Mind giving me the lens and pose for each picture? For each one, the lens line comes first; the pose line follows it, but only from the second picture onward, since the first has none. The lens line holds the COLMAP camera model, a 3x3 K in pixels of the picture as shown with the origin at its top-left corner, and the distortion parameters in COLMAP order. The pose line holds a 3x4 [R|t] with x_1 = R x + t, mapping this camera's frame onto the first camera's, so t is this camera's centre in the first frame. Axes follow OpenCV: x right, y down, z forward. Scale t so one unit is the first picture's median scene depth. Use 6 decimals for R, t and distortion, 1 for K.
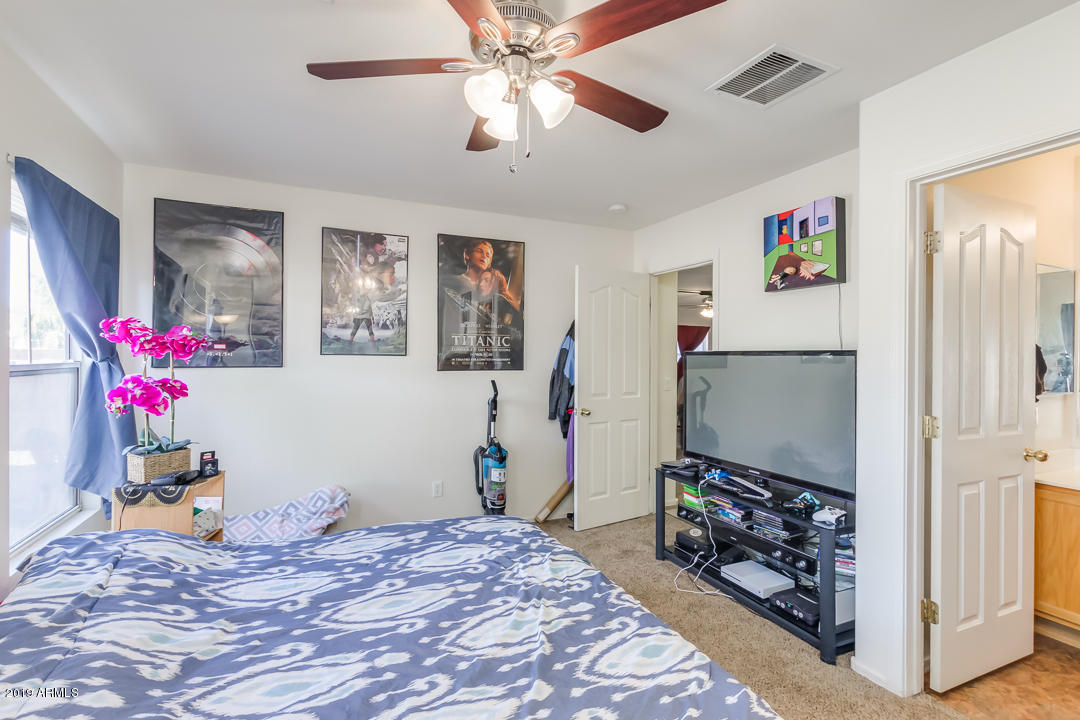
lens RADIAL K [[510.4, 0, 542.5], [0, 510.4, 353.9], [0, 0, 1]] dist [0.006336, -0.003799]
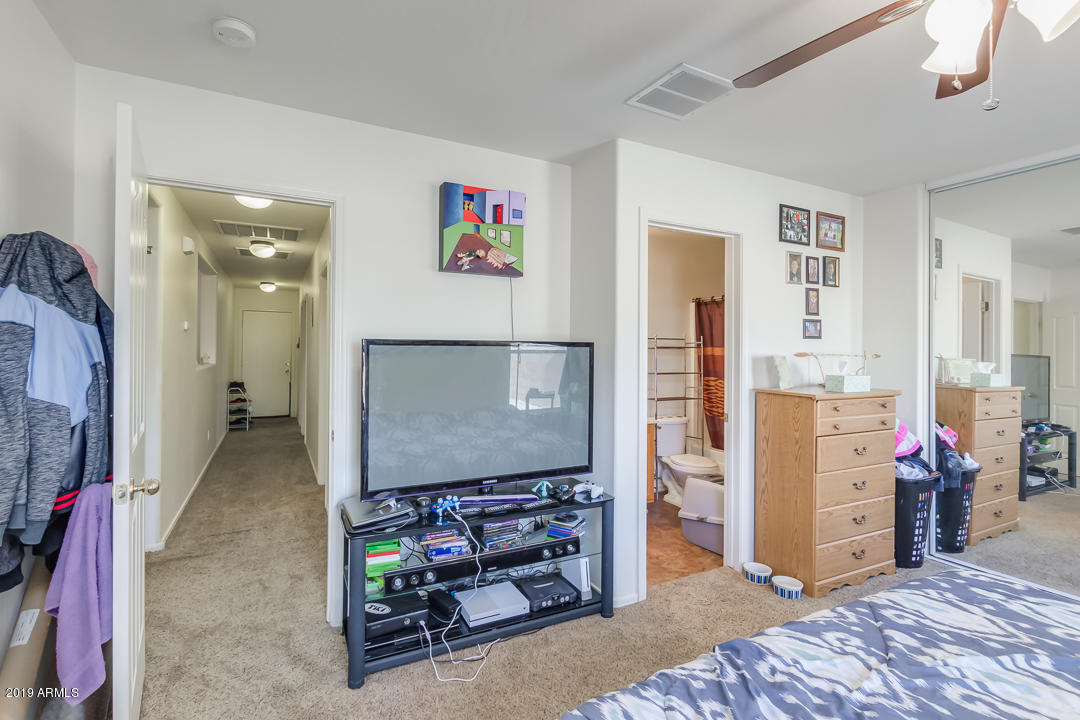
lens RADIAL K [[510.4, 0, 540.6], [0, 510.4, 351.9], [0, 0, 1]] dist [0.006336, -0.003799]
pose [[-0.064825, -0.003255, 0.997891, -0.381661], [-0.008065, 0.999964, 0.002738, 0.008889], [-0.997864, -0.007871, -0.064849, 0.830762]]
